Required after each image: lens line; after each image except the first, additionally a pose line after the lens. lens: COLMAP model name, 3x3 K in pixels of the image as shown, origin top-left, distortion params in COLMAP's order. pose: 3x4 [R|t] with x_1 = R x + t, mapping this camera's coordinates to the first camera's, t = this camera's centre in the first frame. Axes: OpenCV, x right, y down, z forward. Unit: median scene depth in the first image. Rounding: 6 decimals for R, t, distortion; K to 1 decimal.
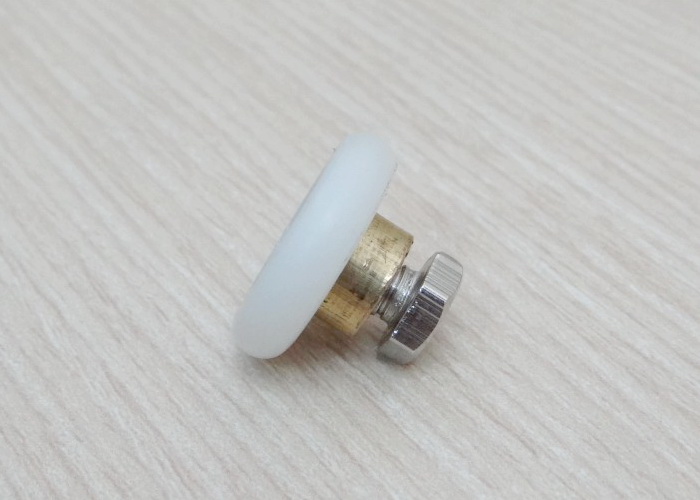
lens RADIAL K [[1364.7, 0, 347.2], [0, 1364.7, 257.3], [0, 0, 1]] dist [0.006136, 0.000000]
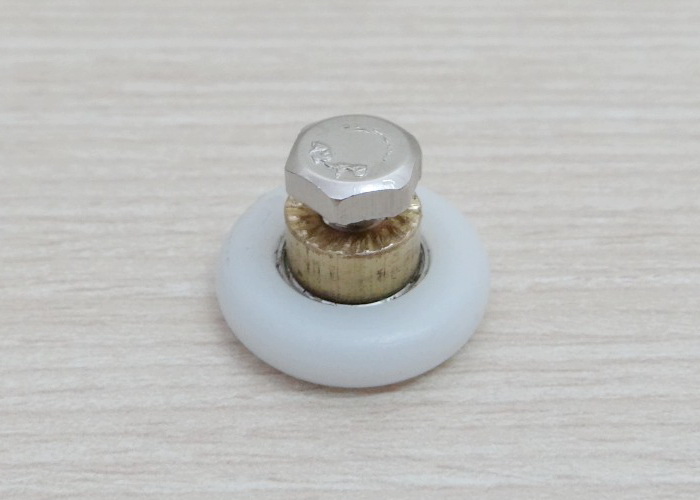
lens RADIAL K [[1364.7, 0, 353.0], [0, 1364.7, 252.1], [0, 0, 1]] dist [0.006136, 0.000000]
pose [[0.542283, -0.548941, 0.636076, -0.448752], [0.496990, 0.819984, 0.283950, -0.111957], [-0.677444, 0.162142, 0.717482, 0.209128]]
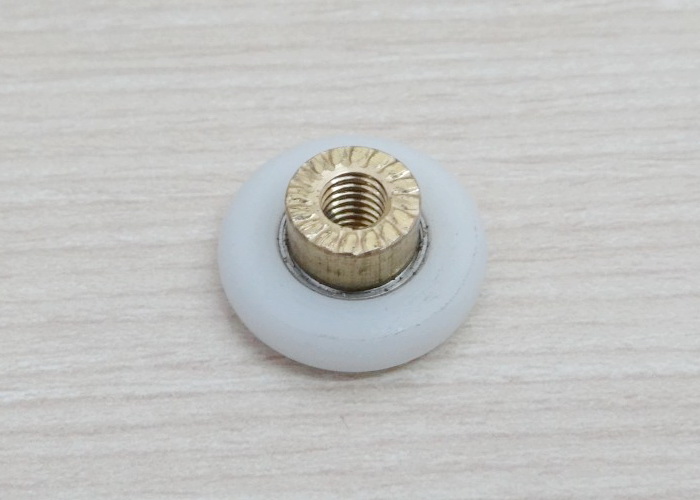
lens RADIAL K [[1364.7, 0, 351.1], [0, 1364.7, 245.4], [0, 0, 1]] dist [0.006136, 0.000000]
pose [[0.515302, -0.697869, 0.497437, -0.730376], [0.507588, 0.716203, 0.478965, -0.383658], [-0.690521, 0.005682, 0.723290, 0.332766]]
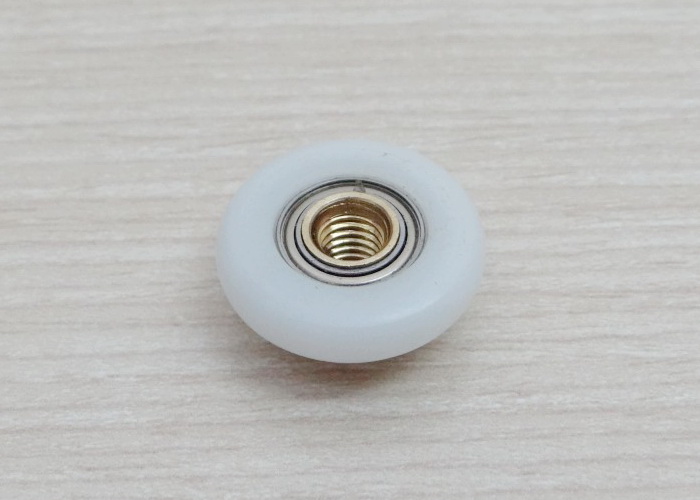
lens RADIAL K [[1364.7, 0, 346.0], [0, 1364.7, 251.3], [0, 0, 1]] dist [0.006136, 0.000000]
pose [[0.530990, -0.629429, 0.567334, -0.783976], [0.508928, 0.772200, 0.380393, -0.437984], [-0.677526, 0.086748, 0.730365, 0.458117]]
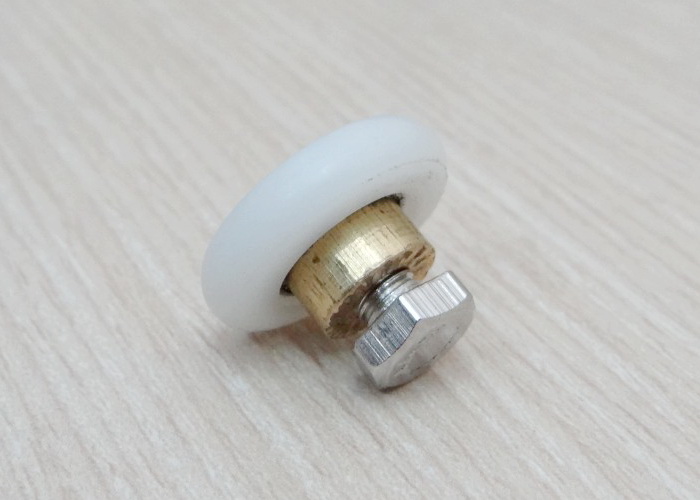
lens RADIAL K [[1364.7, 0, 354.4], [0, 1364.7, 244.5], [0, 0, 1]] dist [0.006136, 0.000000]
pose [[0.992980, 0.100856, -0.061803, 0.139243], [-0.108165, 0.985682, -0.129346, 0.113369], [0.047873, 0.135123, 0.989672, 0.098502]]
